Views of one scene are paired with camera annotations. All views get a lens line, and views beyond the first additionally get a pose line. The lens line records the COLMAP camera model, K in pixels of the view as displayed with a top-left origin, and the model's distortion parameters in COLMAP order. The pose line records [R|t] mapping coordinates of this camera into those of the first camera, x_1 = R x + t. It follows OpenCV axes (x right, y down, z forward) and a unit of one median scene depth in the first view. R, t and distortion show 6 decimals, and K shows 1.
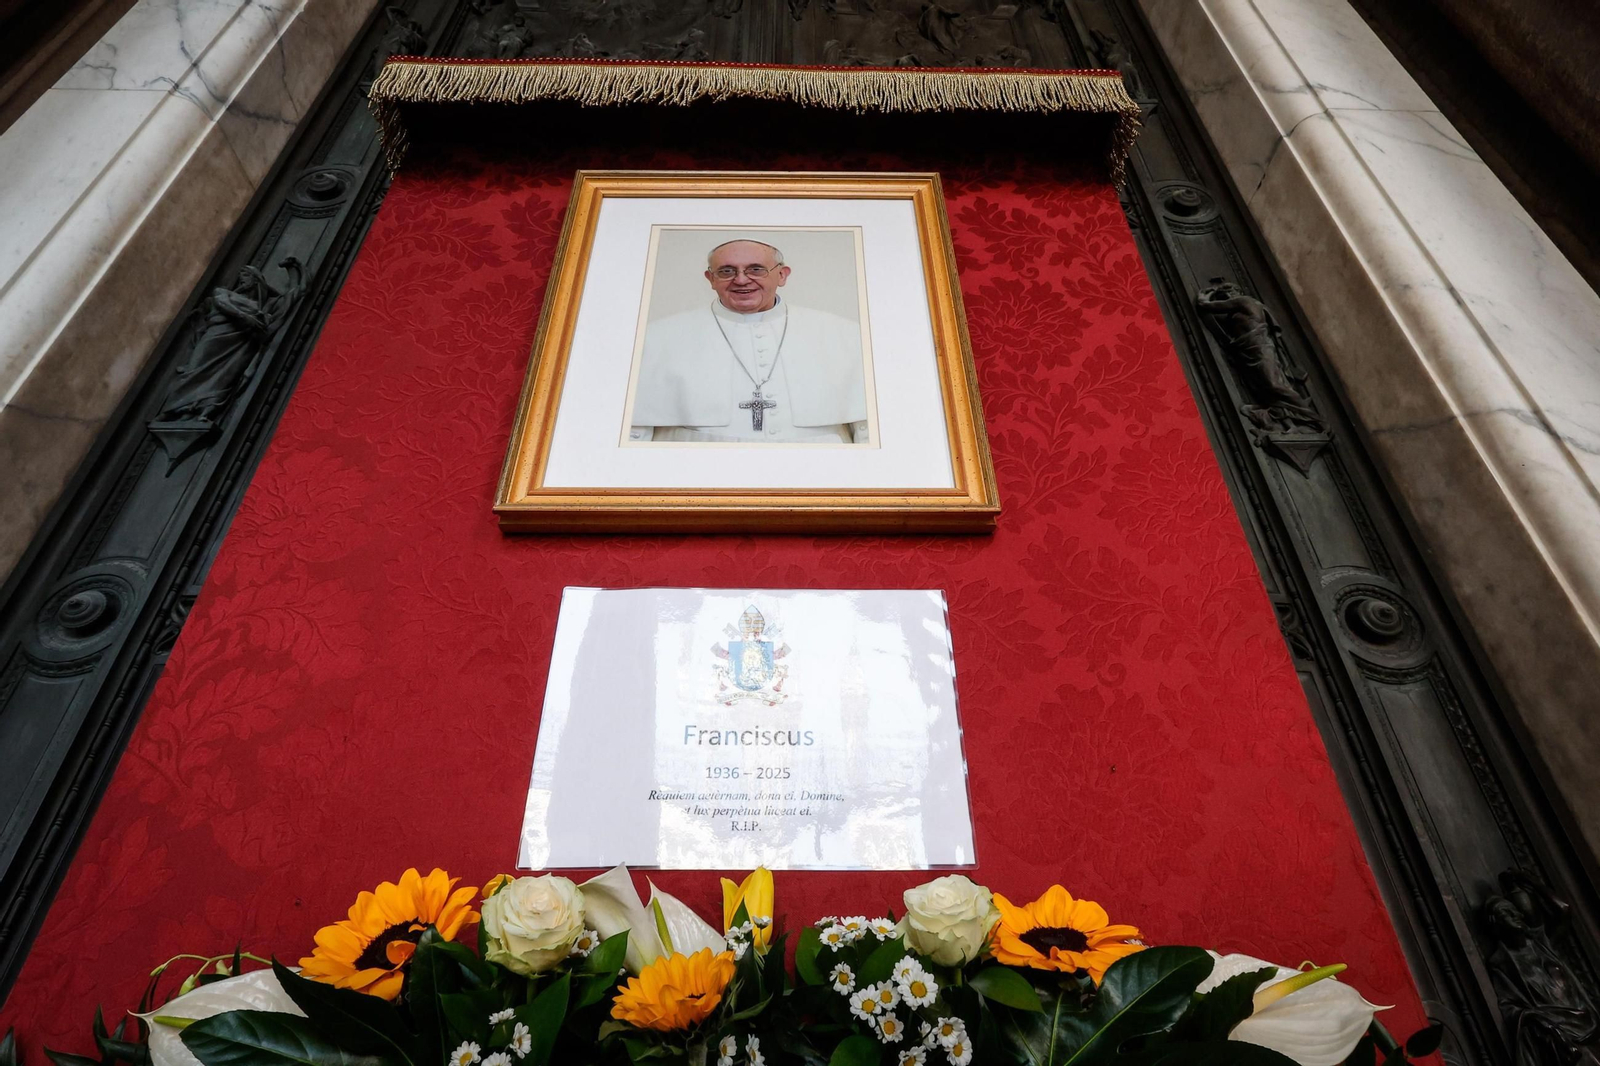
lens RADIAL K [[856.1, 0, 799.5], [0, 856.1, 531.5], [0, 0, 1]] dist [0.002224, 0.002246]
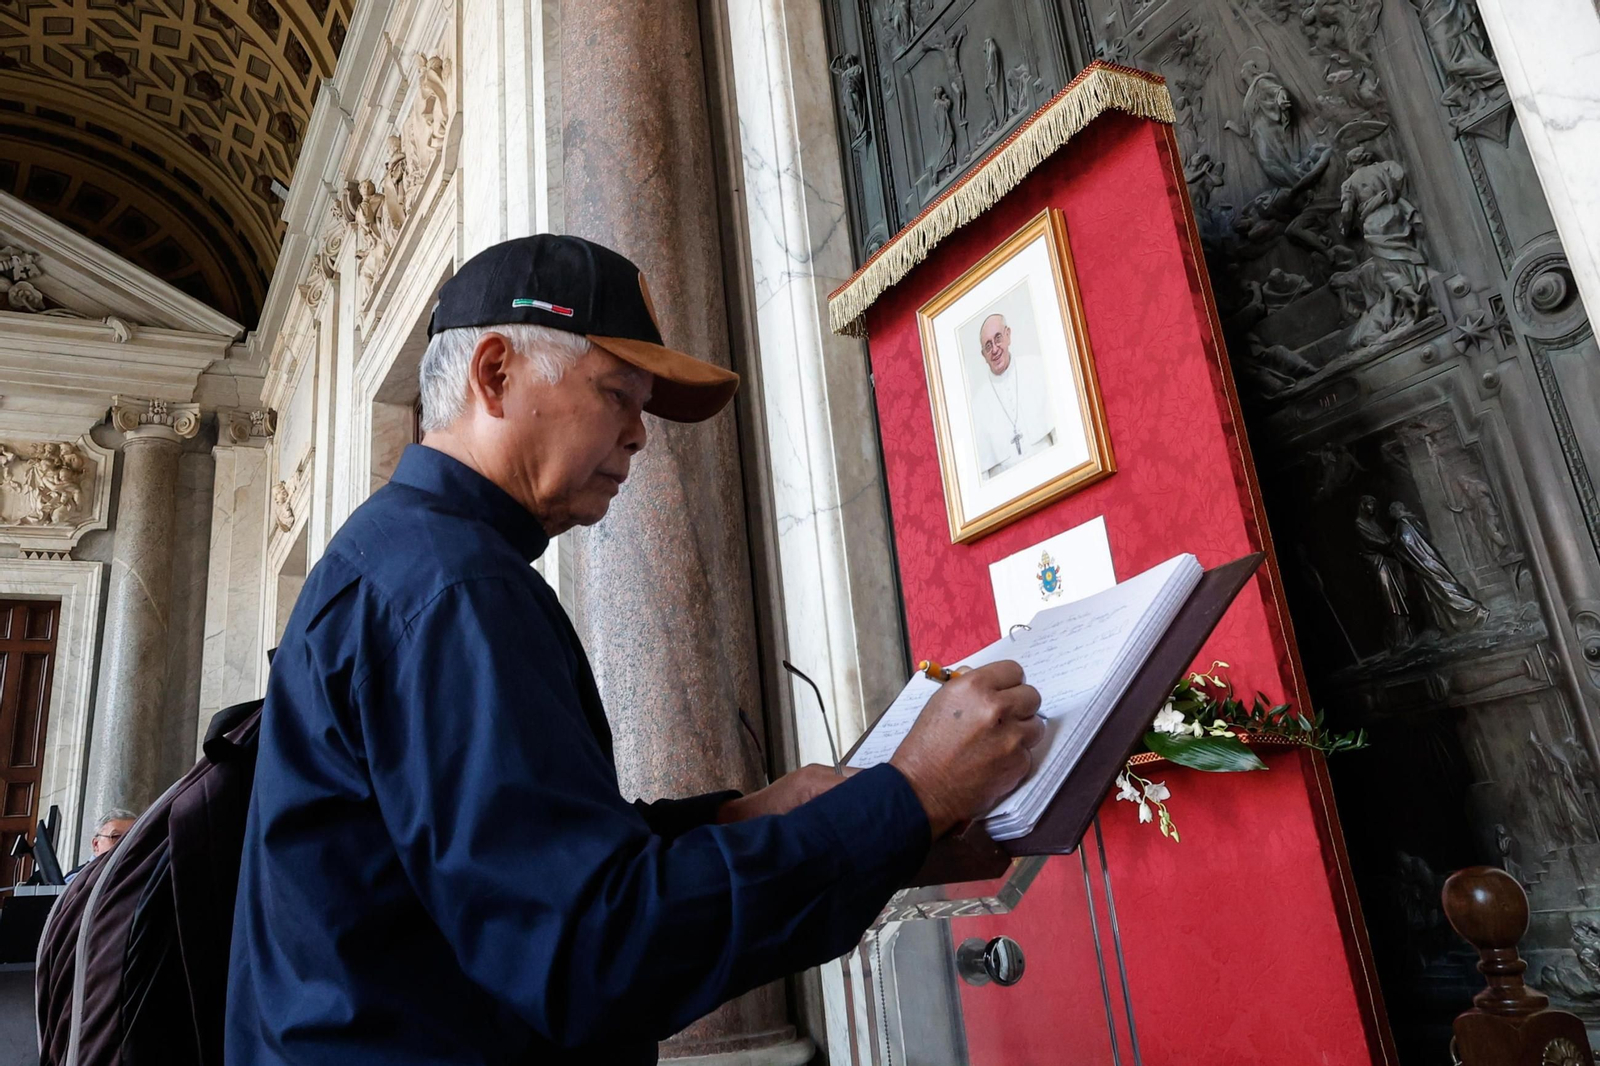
lens RADIAL K [[1278.4, 0, 723.8], [0, 1278.4, 423.1], [0, 0, 1]] dist [-0.003480, 0.007496]
pose [[0.413015, -0.353251, -0.839424, 2.004976], [0.592511, 0.804196, -0.046897, -0.411244], [0.691628, -0.477999, 0.541450, -0.945987]]
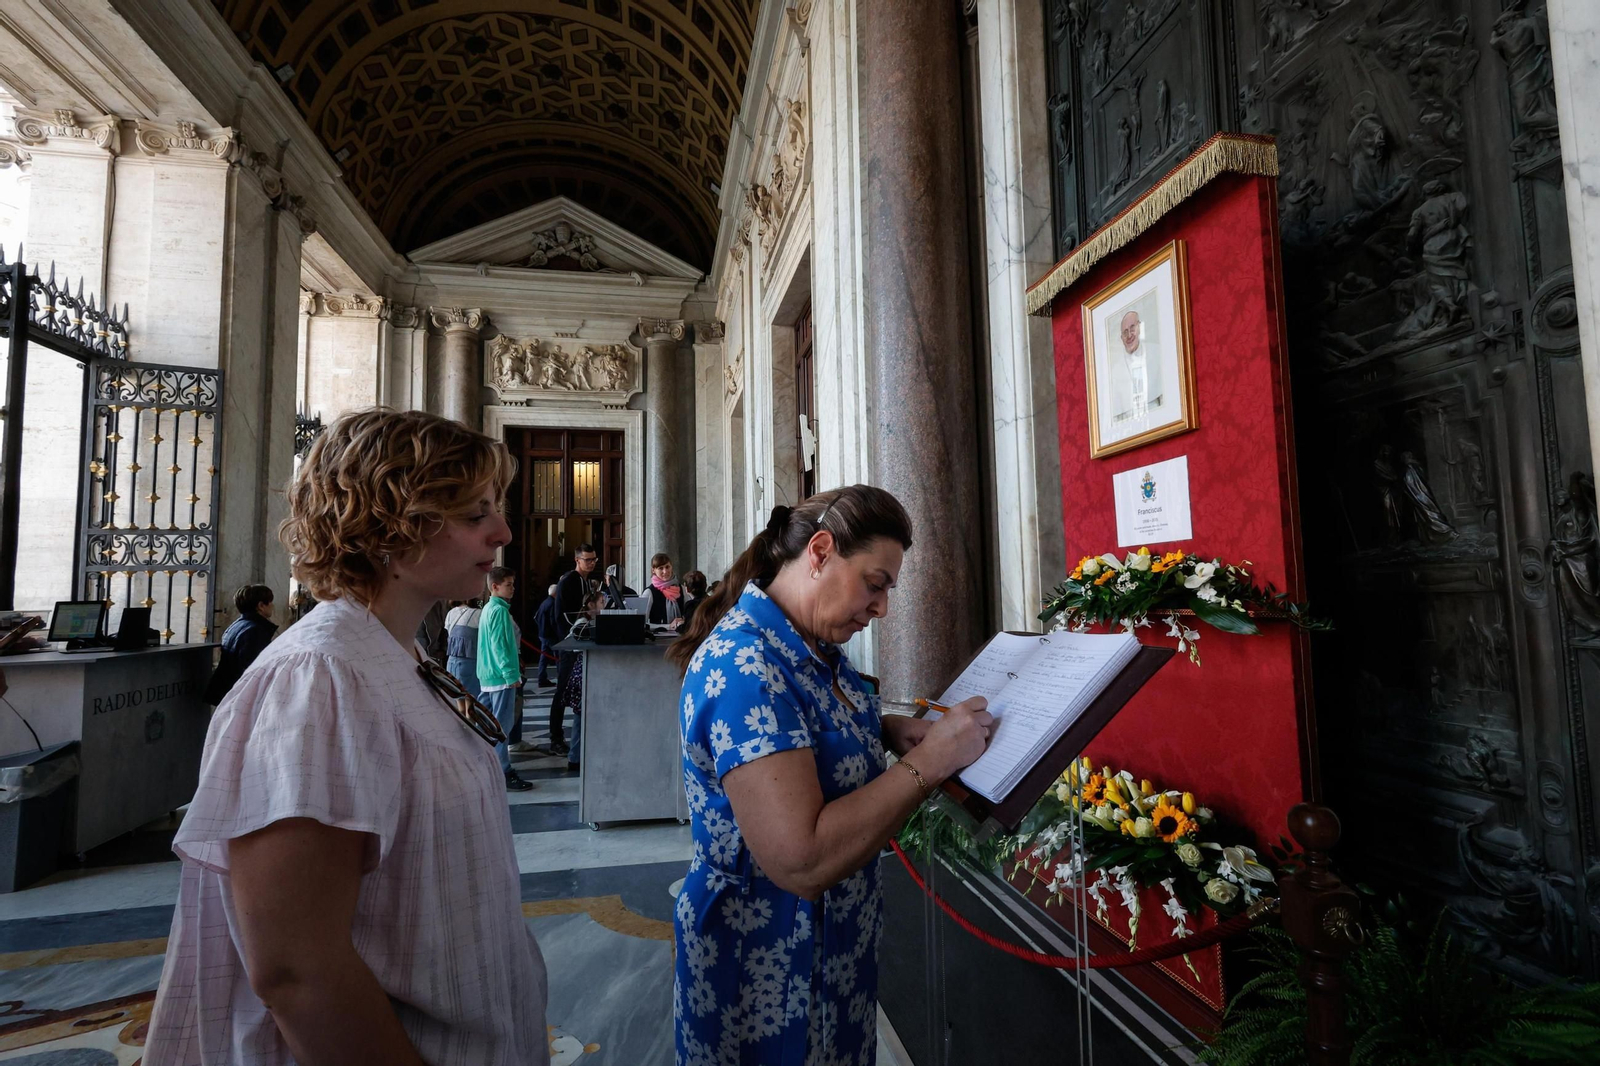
lens RADIAL K [[737.8, 0, 795.0], [0, 737.8, 535.8], [0, 0, 1]] dist [0.000014, 0.002264]
pose [[0.171624, -0.074655, -0.982330, 2.144643], [0.592151, 0.804716, 0.042298, -0.551440], [0.787339, -0.588947, 0.182316, -0.666200]]
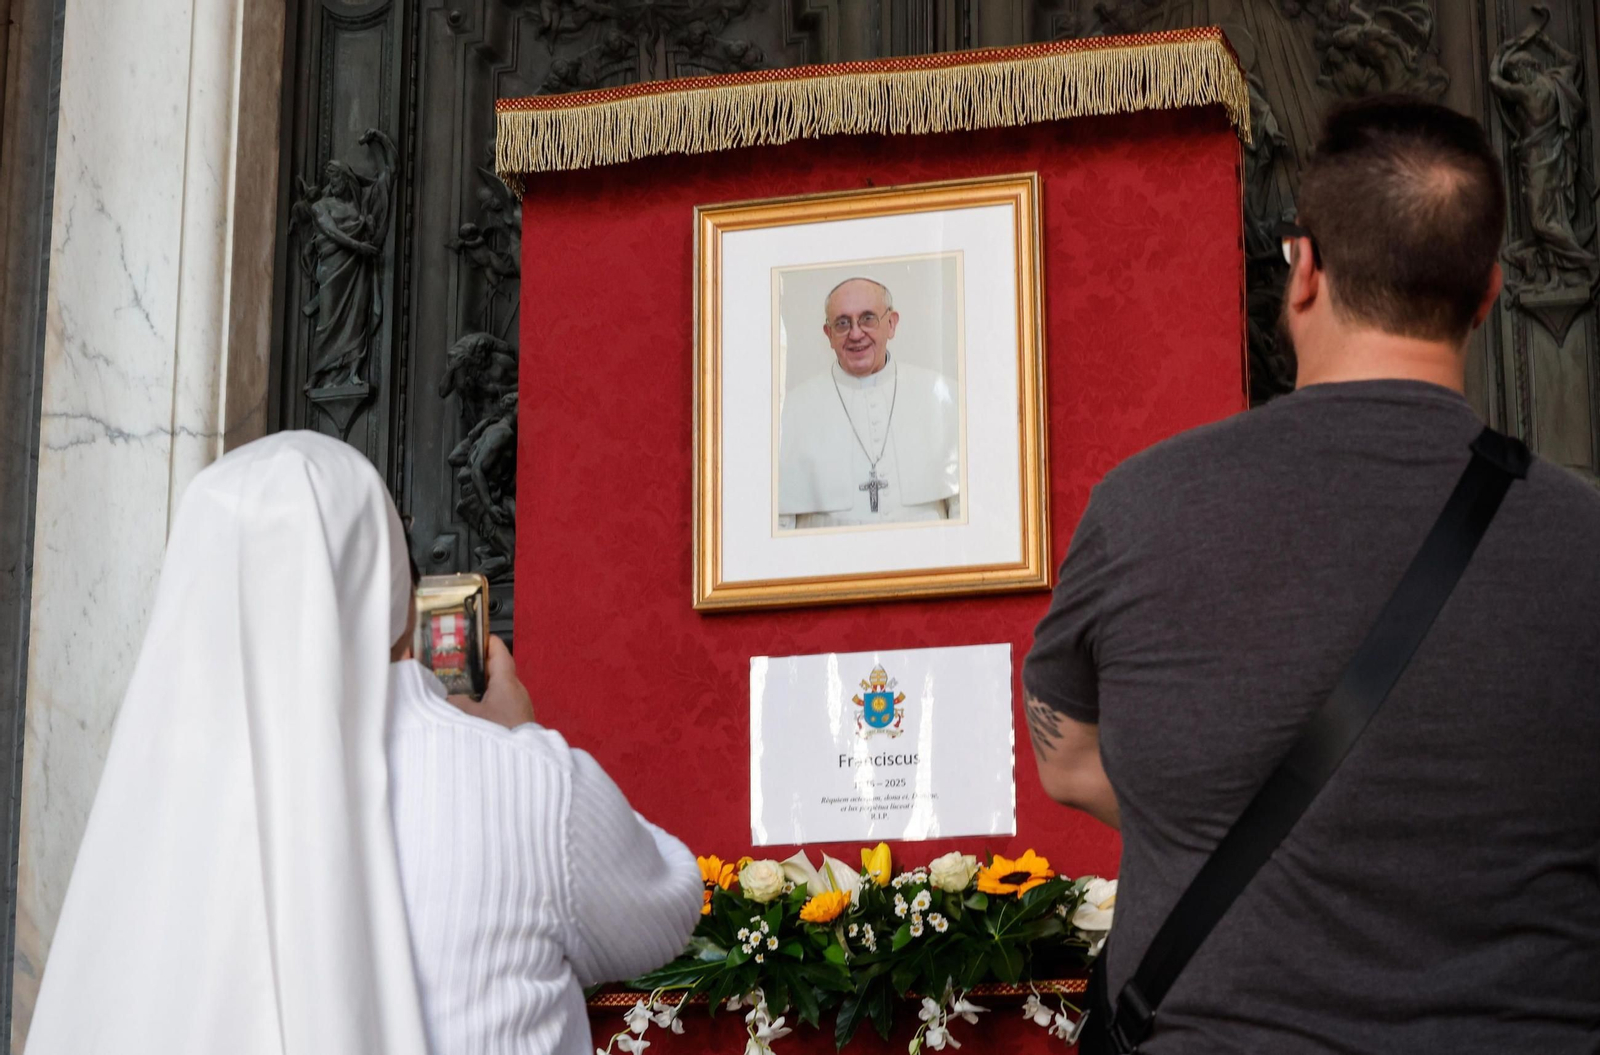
lens RADIAL K [[3483.4, 0, 801.1], [0, 3483.4, 531.6], [0, 0, 1]] dist [-0.082753, 0.000000]
pose [[0.955227, -0.061990, -0.289307, 1.246061], [0.168109, 0.918353, 0.358283, -1.824691], [0.243476, -0.390877, 0.887657, -3.366335]]
